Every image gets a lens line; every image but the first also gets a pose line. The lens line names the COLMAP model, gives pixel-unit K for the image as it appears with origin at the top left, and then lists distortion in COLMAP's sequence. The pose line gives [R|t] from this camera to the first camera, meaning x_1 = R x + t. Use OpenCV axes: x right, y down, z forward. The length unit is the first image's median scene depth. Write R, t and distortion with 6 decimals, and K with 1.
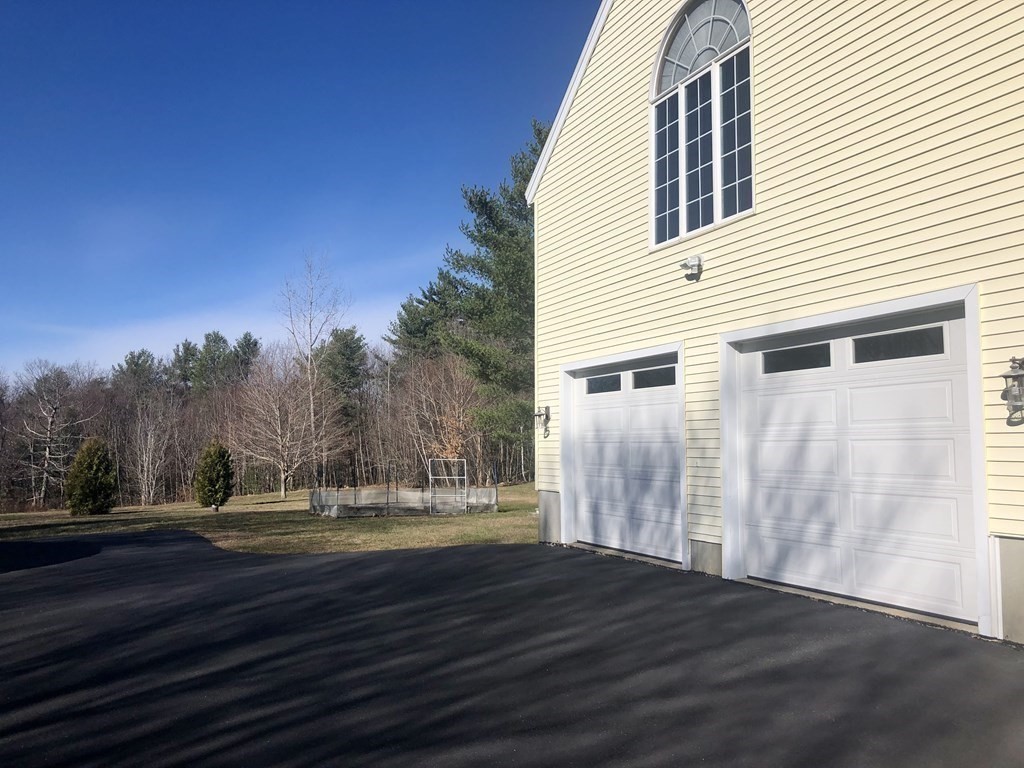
lens RADIAL K [[837.8, 0, 510.7], [0, 837.8, 382.5], [0, 0, 1]] dist [-0.013473, -0.006661]
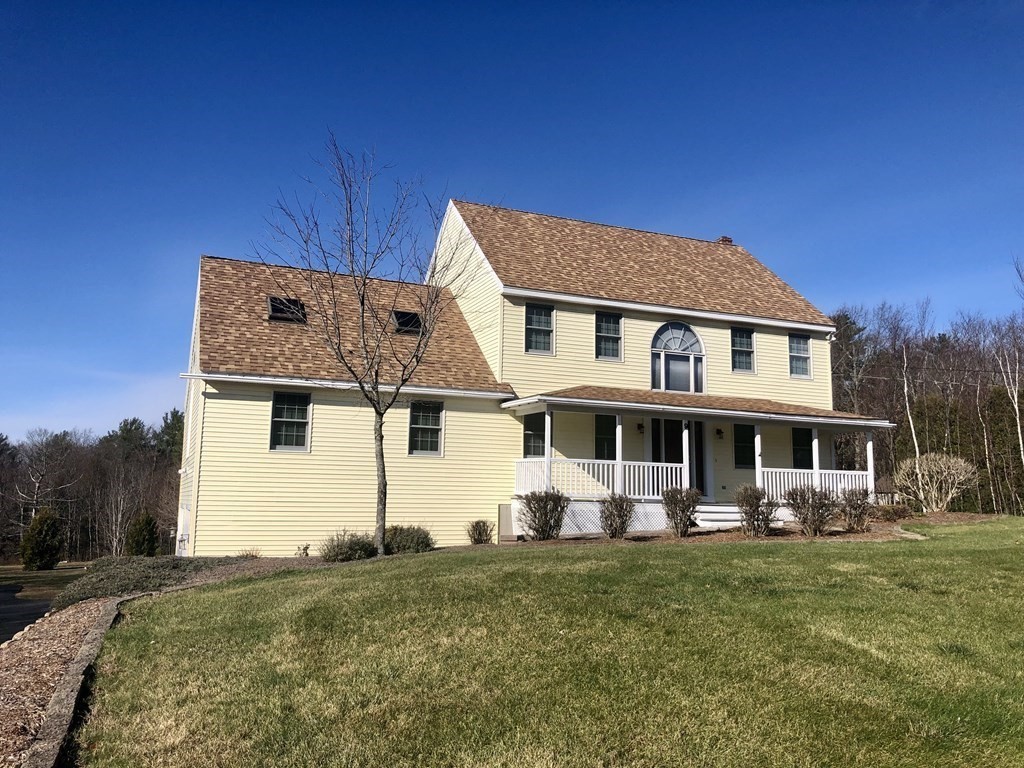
lens RADIAL K [[837.8, 0, 512.9], [0, 837.8, 382.3], [0, 0, 1]] dist [-0.013473, -0.006661]
pose [[0.999566, 0.004743, -0.029073, 0.137952], [-0.006539, 0.998057, -0.061962, -0.028999], [0.028722, 0.062126, 0.997655, -0.147272]]
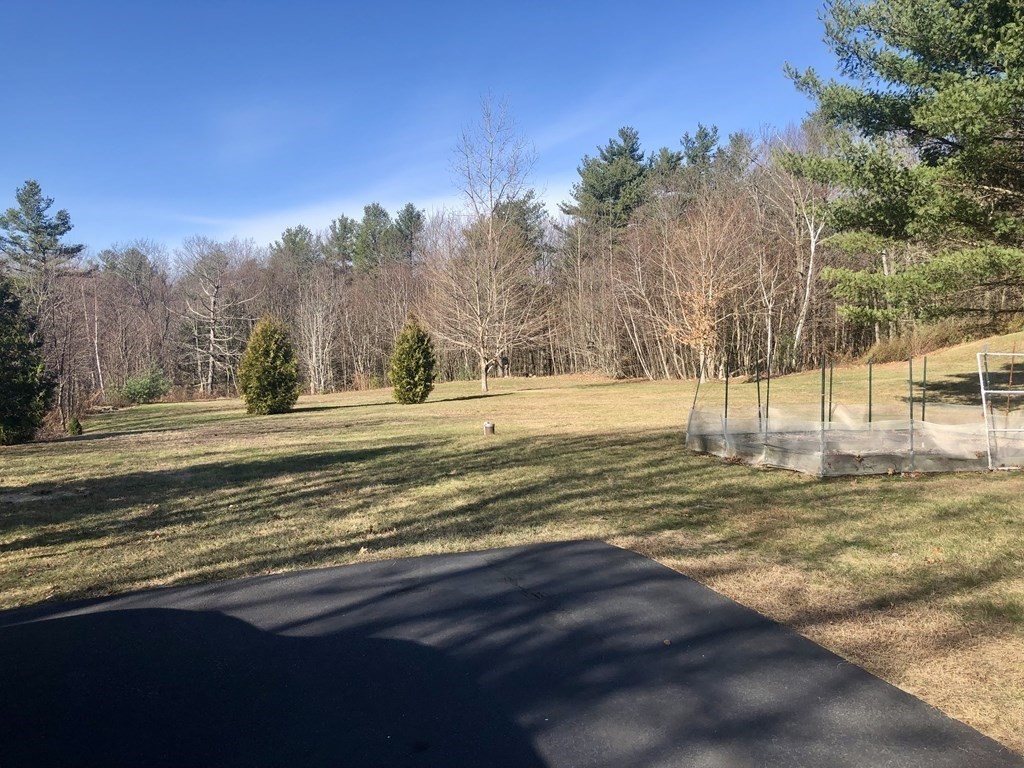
lens RADIAL K [[837.8, 0, 512.0], [0, 837.8, 383.8], [0, 0, 1]] dist [-0.013473, -0.006661]
pose [[0.987551, 0.013887, -0.156687, -0.075568], [0.008107, 0.990279, 0.138859, 0.010567], [0.157093, -0.138401, 0.977838, 0.128507]]
